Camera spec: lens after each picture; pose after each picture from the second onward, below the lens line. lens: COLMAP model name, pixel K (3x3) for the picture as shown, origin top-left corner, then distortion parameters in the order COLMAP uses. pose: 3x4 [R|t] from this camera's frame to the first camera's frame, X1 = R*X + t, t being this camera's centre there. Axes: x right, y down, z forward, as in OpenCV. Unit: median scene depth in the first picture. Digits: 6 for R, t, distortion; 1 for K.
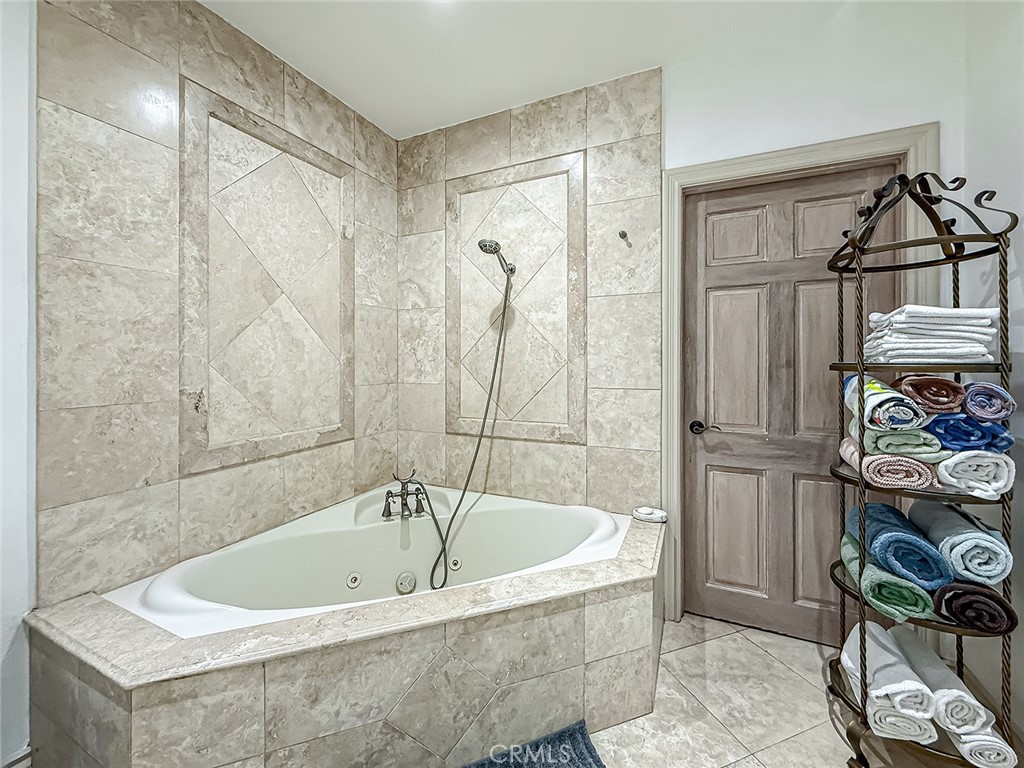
lens RADIAL K [[412.1, 0, 513.6], [0, 412.1, 359.8], [0, 0, 1]] dist [0.000333, 0.000111]
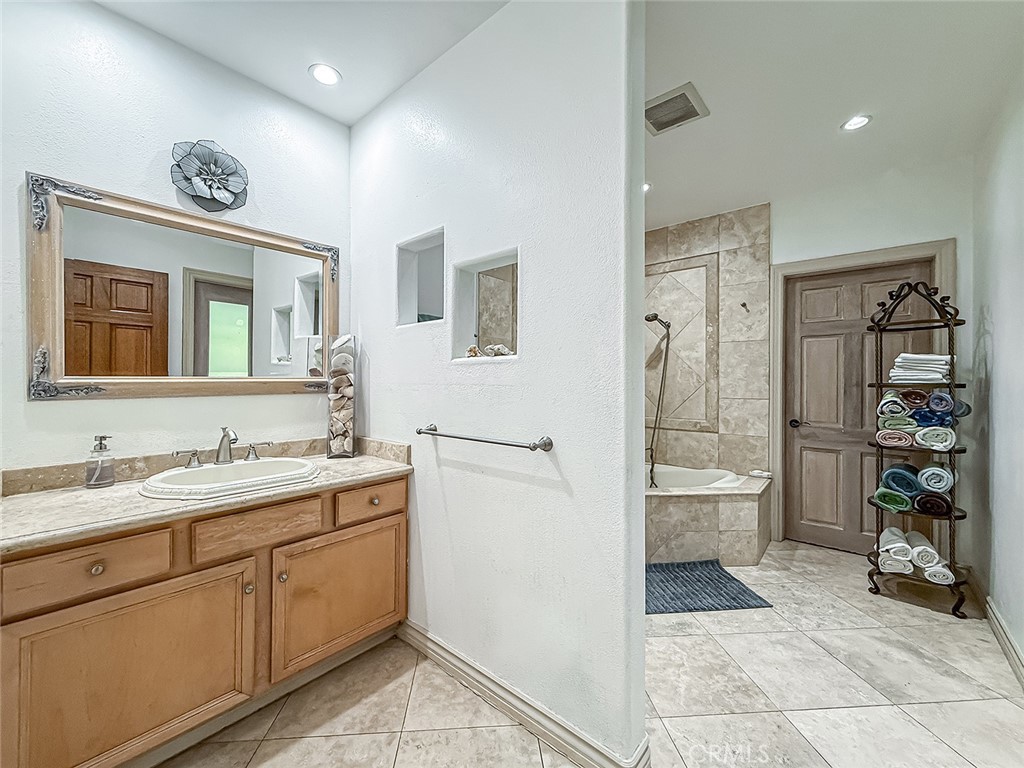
lens RADIAL K [[412.1, 0, 509.3], [0, 412.1, 377.1], [0, 0, 1]] dist [0.000333, 0.000111]
pose [[0.961062, 0.005568, -0.276276, -0.205496], [-0.008183, 0.999932, -0.008310, 0.007430], [0.276211, 0.010247, 0.961042, -0.972360]]
